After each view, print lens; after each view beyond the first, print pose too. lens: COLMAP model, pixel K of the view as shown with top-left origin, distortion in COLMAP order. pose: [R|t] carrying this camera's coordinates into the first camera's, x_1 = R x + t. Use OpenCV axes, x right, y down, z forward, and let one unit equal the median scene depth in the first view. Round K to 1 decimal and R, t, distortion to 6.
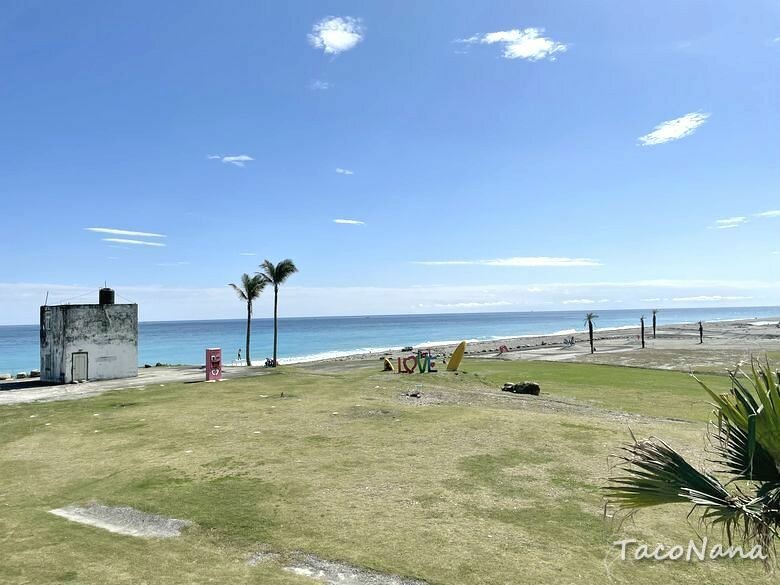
lens RADIAL K [[582.2, 0, 390.0], [0, 582.2, 292.5], [0, 0, 1]] dist [0.037684, 0.000293]
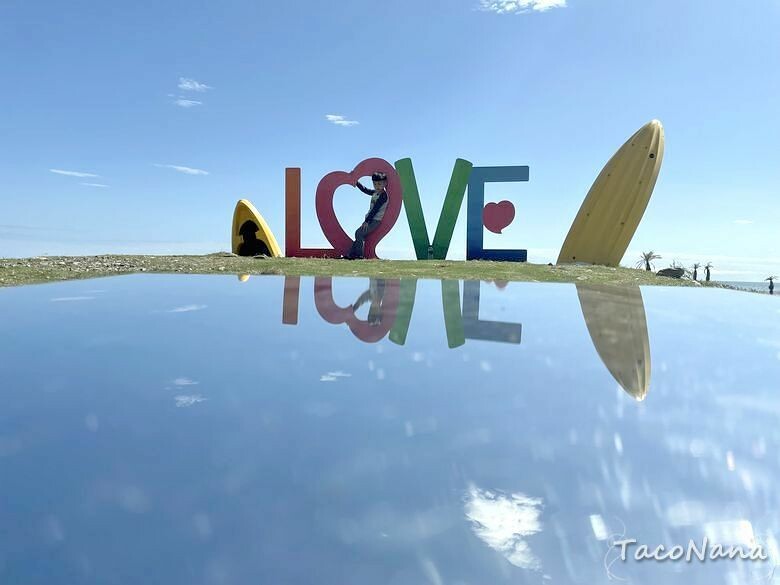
lens RADIAL K [[582.2, 0, 390.0], [0, 582.2, 292.5], [0, 0, 1]] dist [0.037684, 0.000293]
pose [[0.998232, 0.053312, 0.026273, 0.040200], [-0.055177, 0.995558, 0.076283, 0.133057], [-0.022089, -0.077597, 0.996740, 0.833943]]
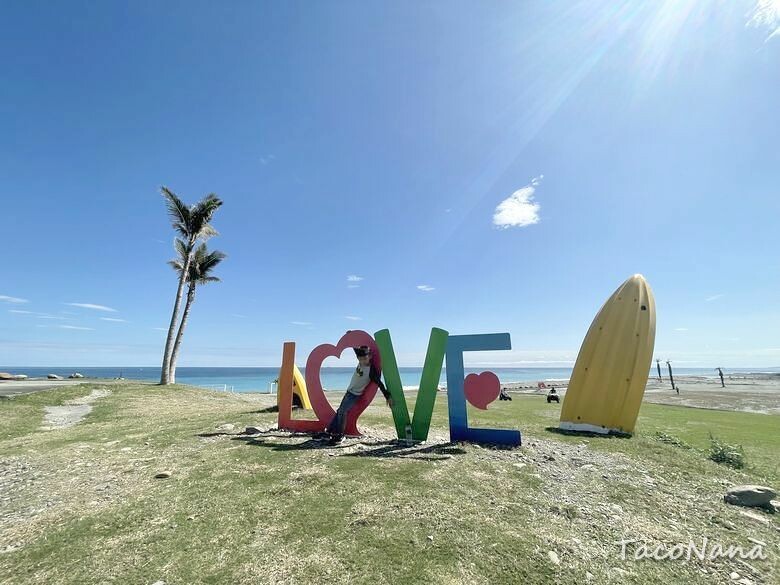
lens RADIAL K [[320.0, 0, 393.0], [0, 320.0, 295.7], [0, 0, 1]] dist [-0.000405, -0.000041]
pose [[0.985132, -0.015699, -0.171079, 0.064704], [-0.015509, 0.983623, -0.179571, 0.115081], [0.171096, 0.179555, 0.968755, 0.908800]]
